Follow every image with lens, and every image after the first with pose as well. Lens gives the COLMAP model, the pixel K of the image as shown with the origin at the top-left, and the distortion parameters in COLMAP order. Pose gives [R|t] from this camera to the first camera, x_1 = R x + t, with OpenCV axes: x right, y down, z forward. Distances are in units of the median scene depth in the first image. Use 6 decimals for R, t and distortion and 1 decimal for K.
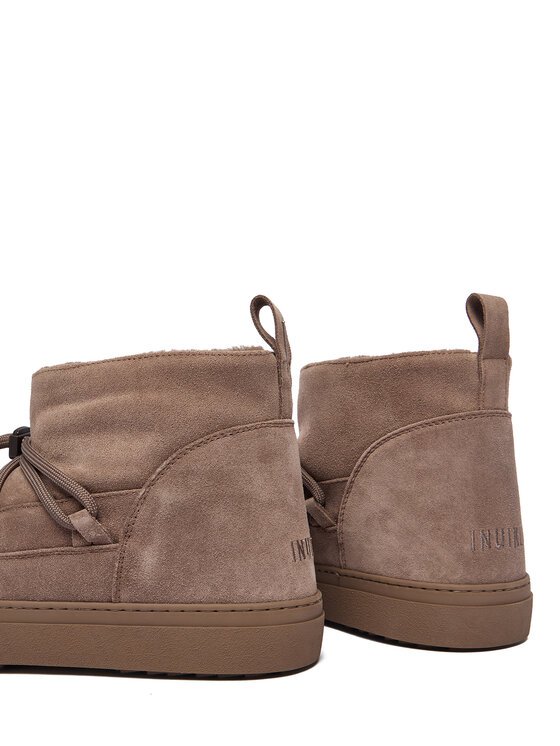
lens RADIAL K [[1153.9, 0, 272.2], [0, 1153.9, 374.9], [0, 0, 1]] dist [0.032384, 0.000000]
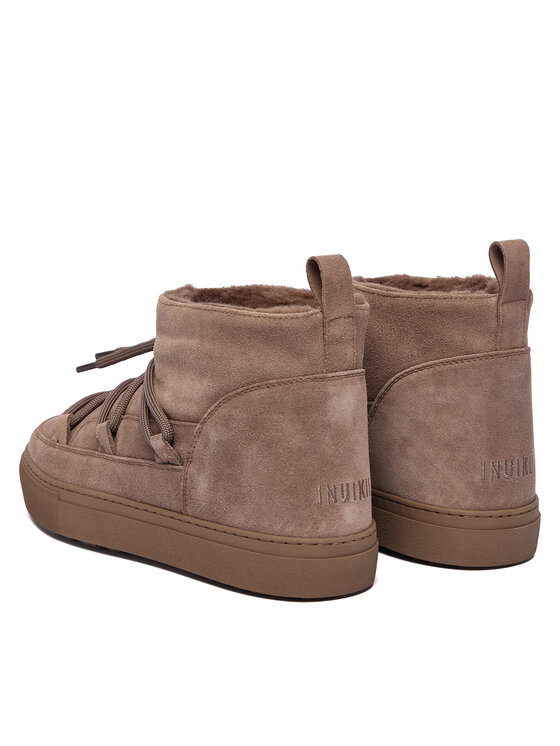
lens RADIAL K [[2187.5, 0, 275.9], [0, 2187.5, 371.6], [0, 0, 1]] dist [-1.677973, 0.000000]
pose [[0.999132, 0.040939, 0.007644, -0.035643], [-0.041627, 0.987295, 0.153349, -0.240043], [-0.001269, -0.153534, 0.988143, -0.928957]]
